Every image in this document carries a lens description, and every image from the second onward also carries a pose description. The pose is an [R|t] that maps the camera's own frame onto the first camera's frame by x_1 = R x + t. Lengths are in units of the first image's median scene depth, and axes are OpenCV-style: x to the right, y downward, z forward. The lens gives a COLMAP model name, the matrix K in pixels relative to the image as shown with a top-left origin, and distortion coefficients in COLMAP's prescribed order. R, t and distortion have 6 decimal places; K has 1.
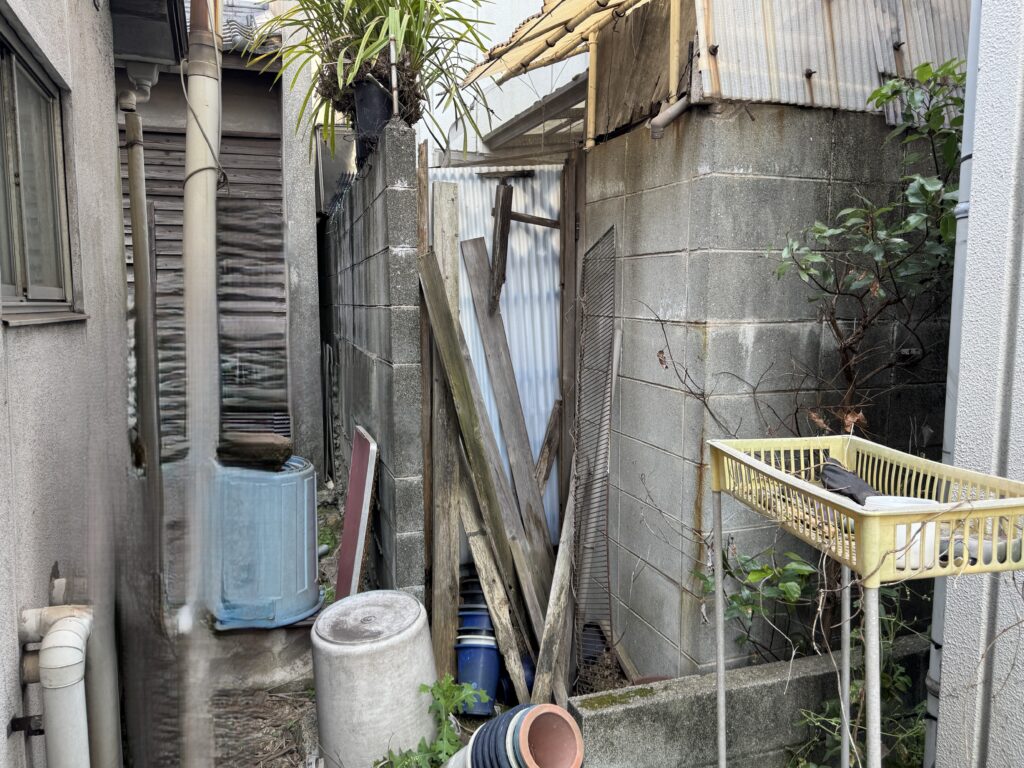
lens RADIAL K [[798.3, 0, 512.0], [0, 798.3, 384.0], [0, 0, 1]] dist [0.000488, -0.003582]
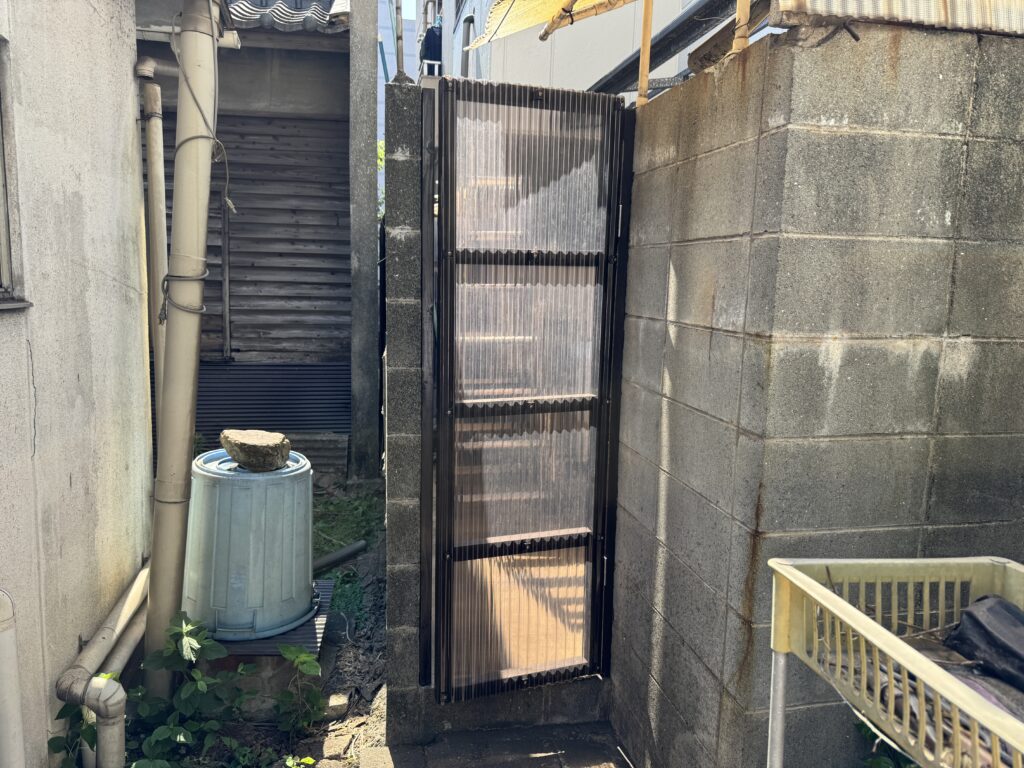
lens RADIAL K [[717.2, 0, 497.3], [0, 717.2, 368.7], [0, 0, 1]] dist [-0.016457, -0.000369]
pose [[0.986793, 0.040808, -0.156759, 0.100271], [-0.038420, 0.999095, 0.018234, -0.049440], [0.157362, -0.011971, 0.987468, 0.320530]]
